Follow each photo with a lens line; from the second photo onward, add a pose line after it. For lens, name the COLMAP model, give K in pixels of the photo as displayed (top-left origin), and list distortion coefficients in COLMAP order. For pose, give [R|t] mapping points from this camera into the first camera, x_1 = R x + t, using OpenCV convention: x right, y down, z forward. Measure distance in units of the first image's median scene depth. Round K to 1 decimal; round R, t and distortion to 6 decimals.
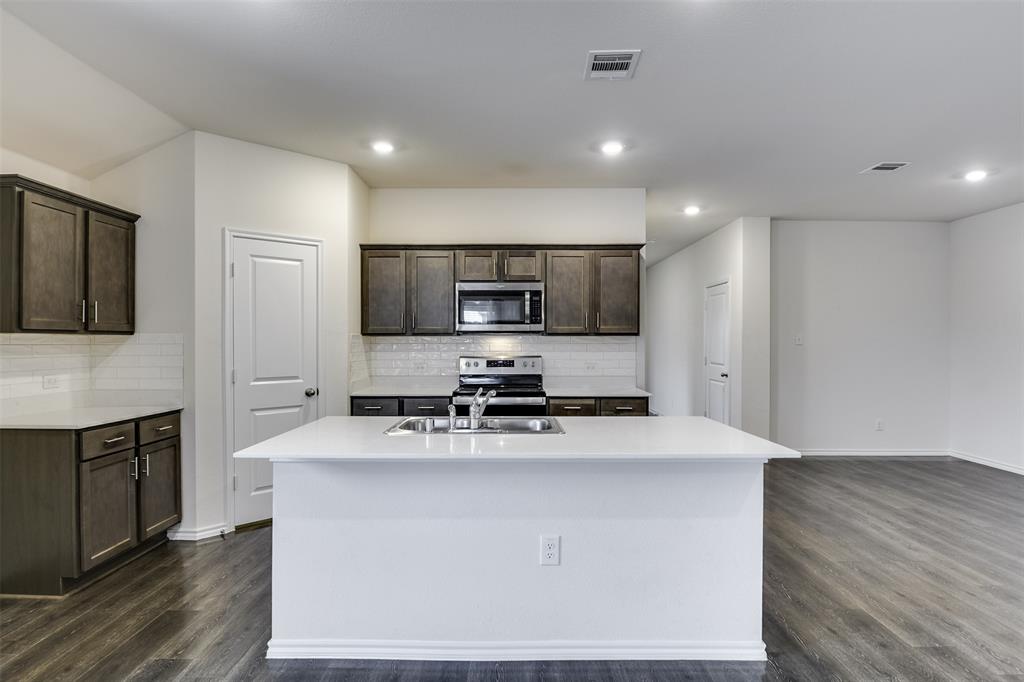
lens RADIAL K [[550.6, 0, 516.0], [0, 550.6, 342.8], [0, 0, 1]] dist [-0.022190, -0.009929]
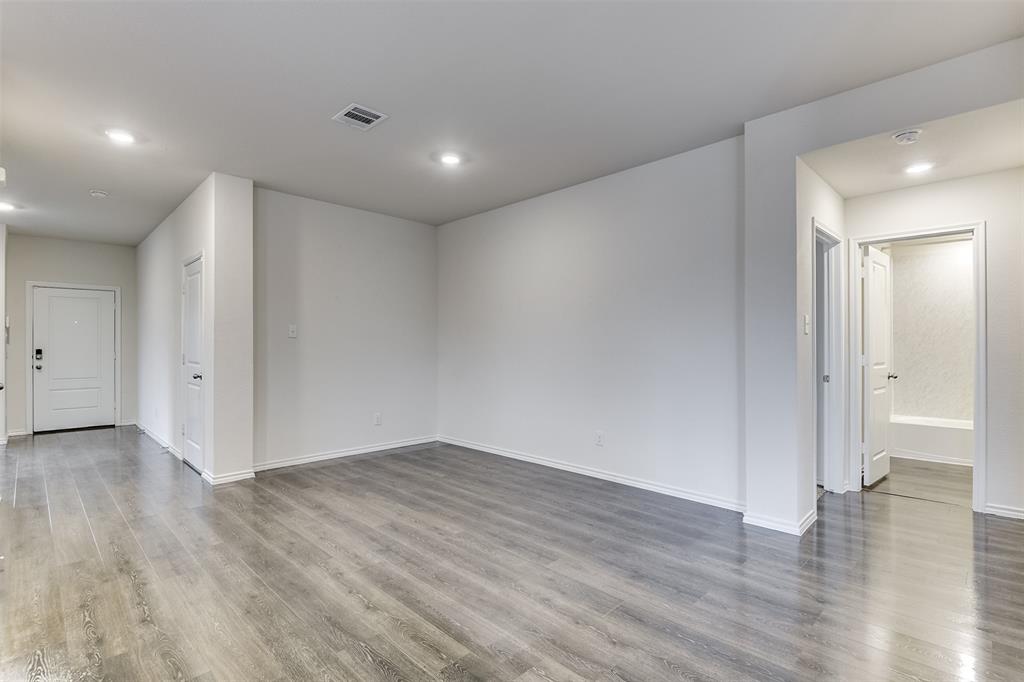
lens RADIAL K [[484.9, 0, 504.6], [0, 484.9, 340.1], [0, 0, 1]] dist [-0.030120, -0.001546]
pose [[0.705043, 0.004999, 0.709147, 0.306522], [0.004066, 0.999930, -0.011091, 0.024643], [-0.709153, 0.010704, 0.704973, 0.317084]]
